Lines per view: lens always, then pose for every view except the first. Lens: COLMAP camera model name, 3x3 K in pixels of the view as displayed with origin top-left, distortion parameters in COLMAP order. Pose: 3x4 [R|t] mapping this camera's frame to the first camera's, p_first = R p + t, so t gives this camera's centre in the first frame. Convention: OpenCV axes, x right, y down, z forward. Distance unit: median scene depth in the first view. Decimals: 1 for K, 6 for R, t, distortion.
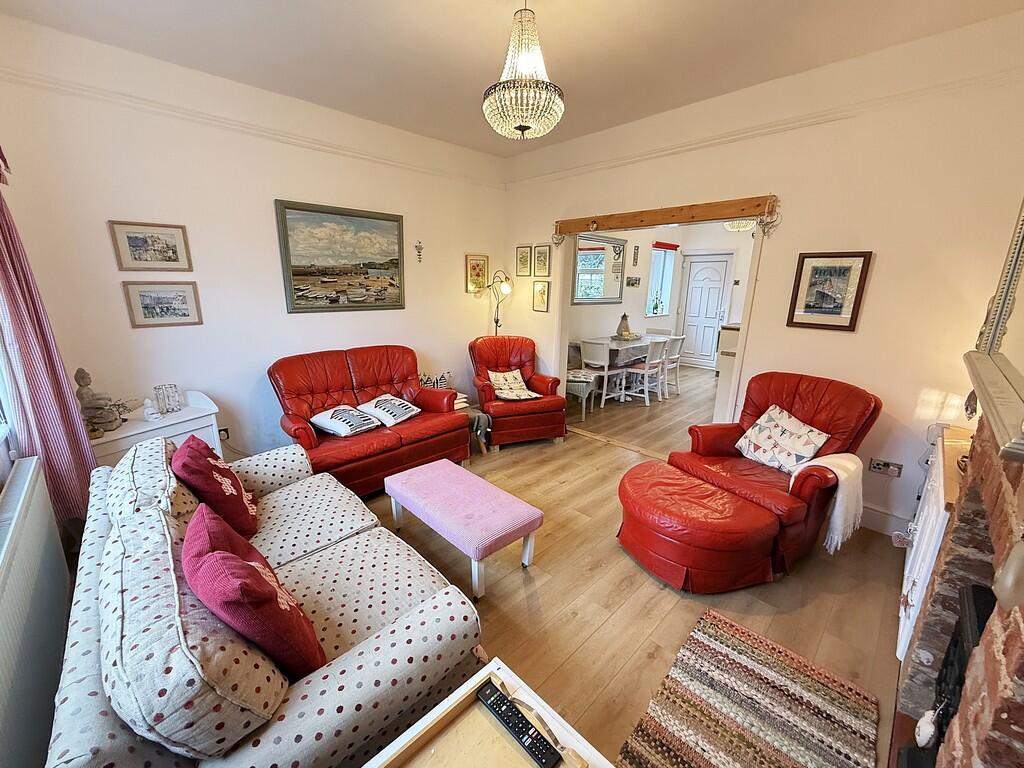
lens RADIAL K [[407.3, 0, 508.9], [0, 407.3, 385.4], [0, 0, 1]] dist [0.000400, -0.000007]
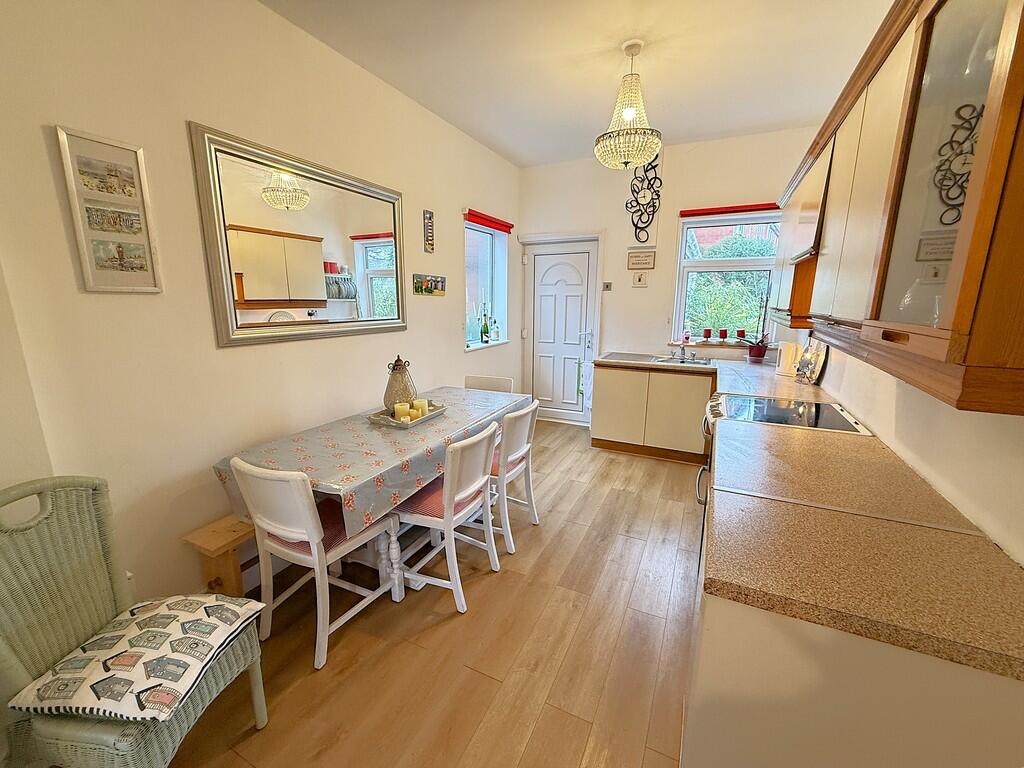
lens RADIAL K [[407.3, 0, 512.4], [0, 407.3, 382.4], [0, 0, 1]] dist [0.000400, -0.000007]
pose [[0.939209, -0.080158, 0.333859, 0.229850], [0.092746, 0.995449, -0.021908, -0.119521], [-0.330583, 0.051540, 0.942368, 0.520088]]
